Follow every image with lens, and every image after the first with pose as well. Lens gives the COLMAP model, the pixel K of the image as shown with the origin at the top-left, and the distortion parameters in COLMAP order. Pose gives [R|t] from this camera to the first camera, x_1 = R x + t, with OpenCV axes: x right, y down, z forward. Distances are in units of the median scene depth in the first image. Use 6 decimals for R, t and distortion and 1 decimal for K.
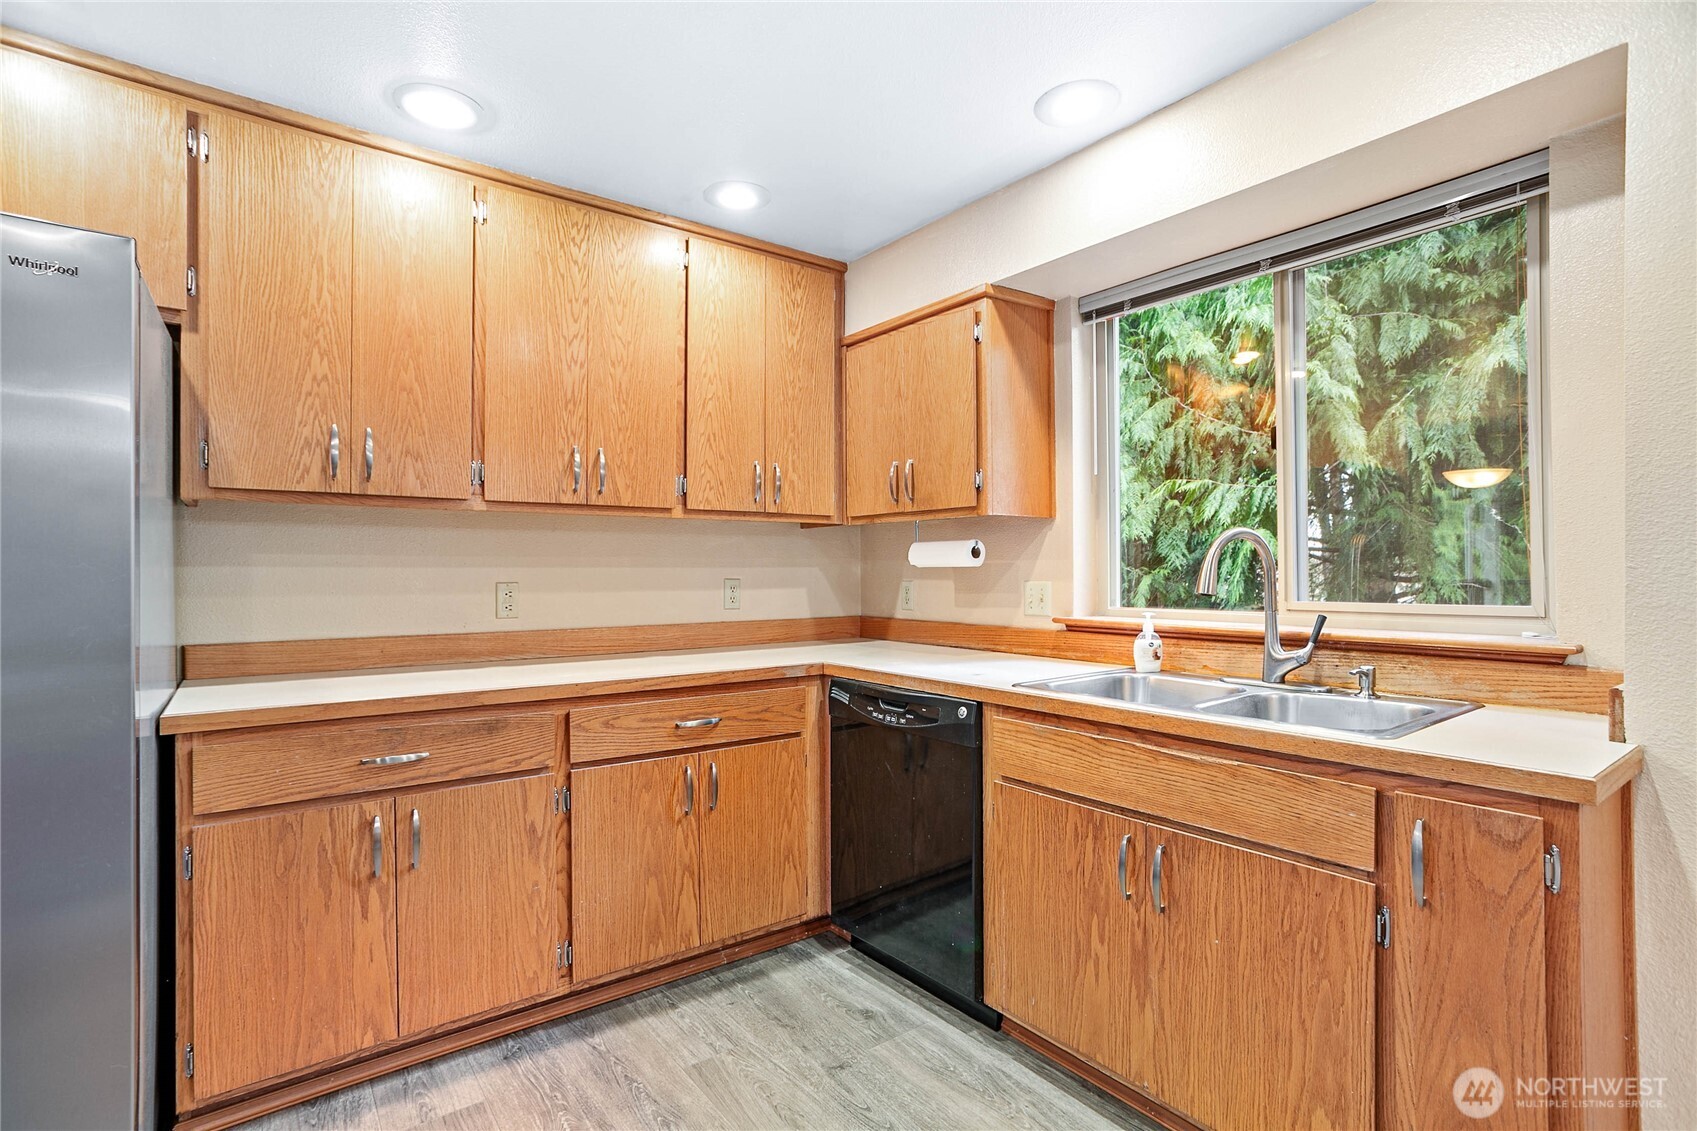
lens RADIAL K [[827.3, 0, 843.0], [0, 827.3, 571.0], [0, 0, 1]] dist [-0.005915, 0.003444]
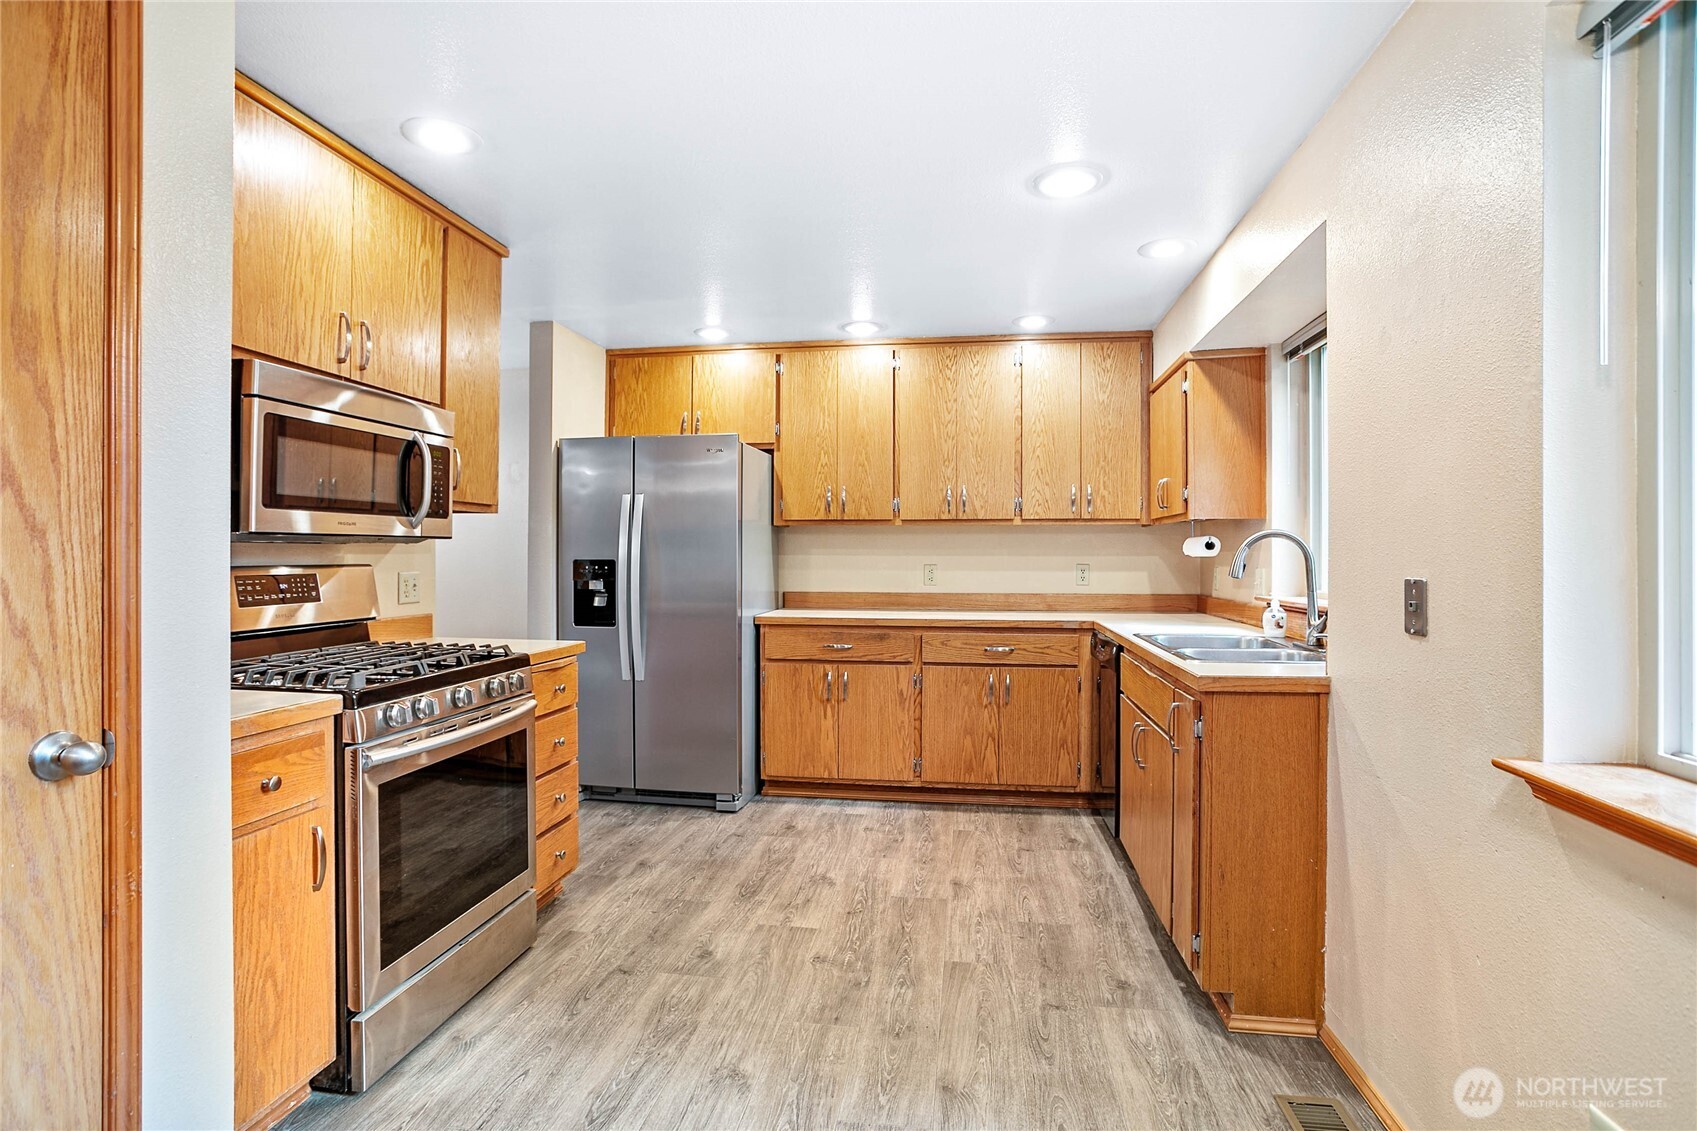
lens RADIAL K [[827.3, 0, 851.0], [0, 827.3, 559.2], [0, 0, 1]] dist [-0.005915, 0.003444]
pose [[0.715435, 0.006797, -0.698646, 0.806113], [-0.004943, 0.999977, 0.004666, -0.004785], [0.698661, 0.000115, 0.715452, -0.413089]]
